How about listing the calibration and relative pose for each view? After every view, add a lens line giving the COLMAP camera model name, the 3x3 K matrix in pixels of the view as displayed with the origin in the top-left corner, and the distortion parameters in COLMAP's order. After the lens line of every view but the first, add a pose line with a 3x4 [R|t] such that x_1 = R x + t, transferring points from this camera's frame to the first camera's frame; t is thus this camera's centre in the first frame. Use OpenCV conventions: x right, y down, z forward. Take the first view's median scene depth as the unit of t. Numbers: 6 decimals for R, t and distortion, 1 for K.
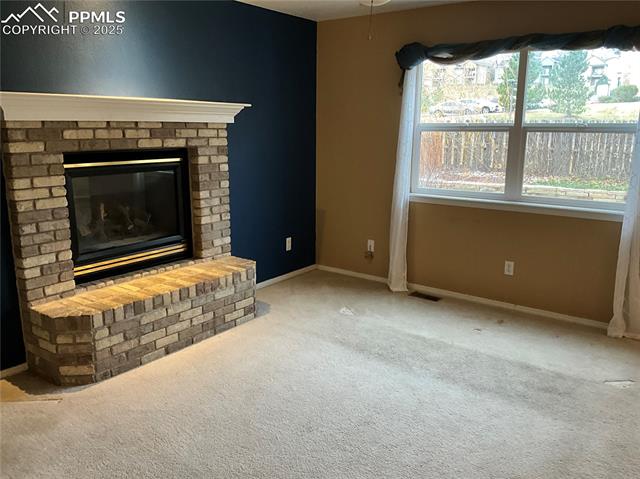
lens RADIAL K [[528.3, 0, 320.0], [0, 528.3, 239.5], [0, 0, 1]] dist [0.114601, -0.221356]
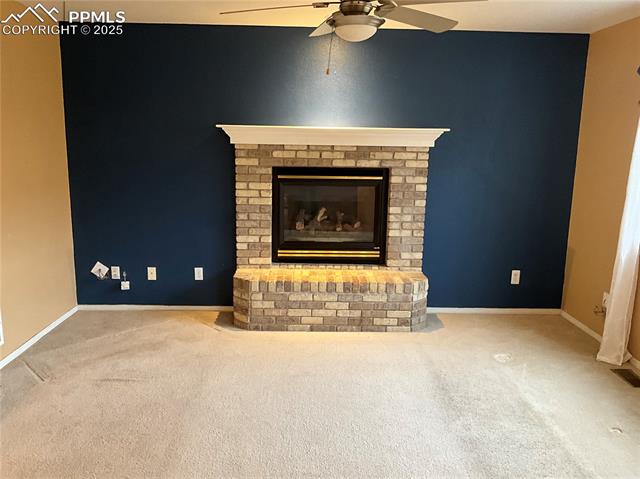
lens RADIAL K [[528.3, 0, 320.0], [0, 528.3, 239.5], [0, 0, 1]] dist [0.114601, -0.221356]
pose [[0.612677, 0.149018, -0.776157, 0.622277], [-0.179646, 0.982615, 0.046849, -0.053796], [0.769645, 0.110731, 0.628797, 0.207895]]
